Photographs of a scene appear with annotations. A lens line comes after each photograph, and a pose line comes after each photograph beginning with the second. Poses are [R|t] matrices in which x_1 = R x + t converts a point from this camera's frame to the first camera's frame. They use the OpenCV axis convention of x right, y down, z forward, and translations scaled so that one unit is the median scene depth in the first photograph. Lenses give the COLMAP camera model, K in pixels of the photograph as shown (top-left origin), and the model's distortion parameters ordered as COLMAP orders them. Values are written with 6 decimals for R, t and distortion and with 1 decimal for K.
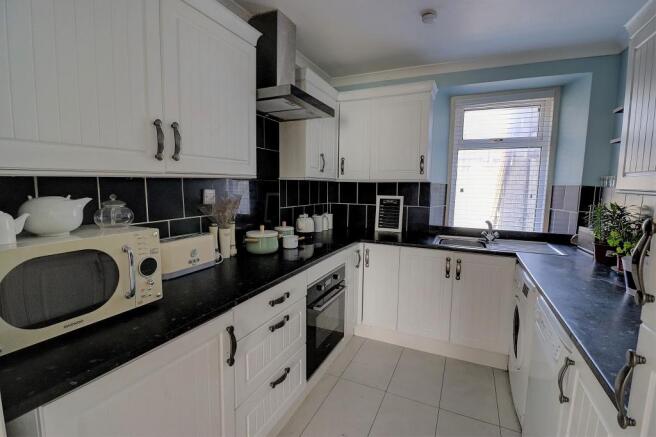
lens RADIAL K [[303.9, 0, 324.7], [0, 303.9, 218.4], [0, 0, 1]] dist [-0.003539, -0.007529]
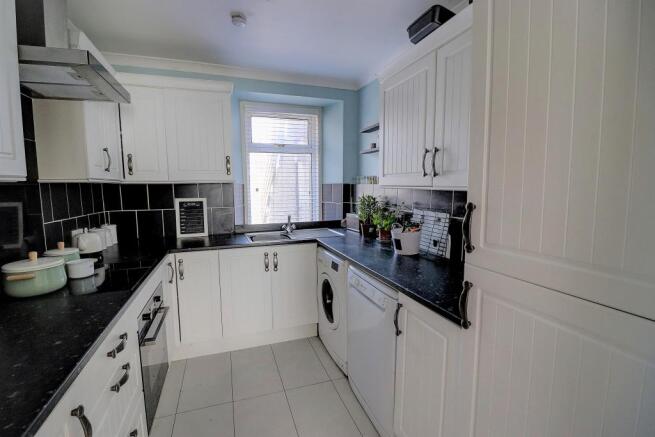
lens RADIAL K [[303.4, 0, 324.6], [0, 303.4, 218.3], [0, 0, 1]] dist [-0.003539, -0.007529]
pose [[0.718924, -0.095407, 0.688510, -0.153388], [0.096048, 0.994668, 0.037540, -0.010708], [-0.688421, 0.039142, 0.724254, 0.067440]]
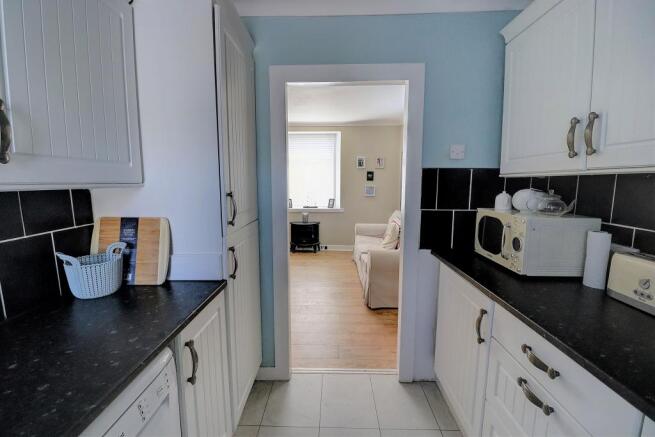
lens RADIAL K [[303.4, 0, 325.7], [0, 303.4, 218.7], [0, 0, 1]] dist [-0.003539, -0.007529]
pose [[-0.912889, 0.052861, -0.404771, 0.515276], [-0.046841, 0.971466, 0.232509, -0.158340], [0.405512, 0.231215, -0.884364, 1.329499]]
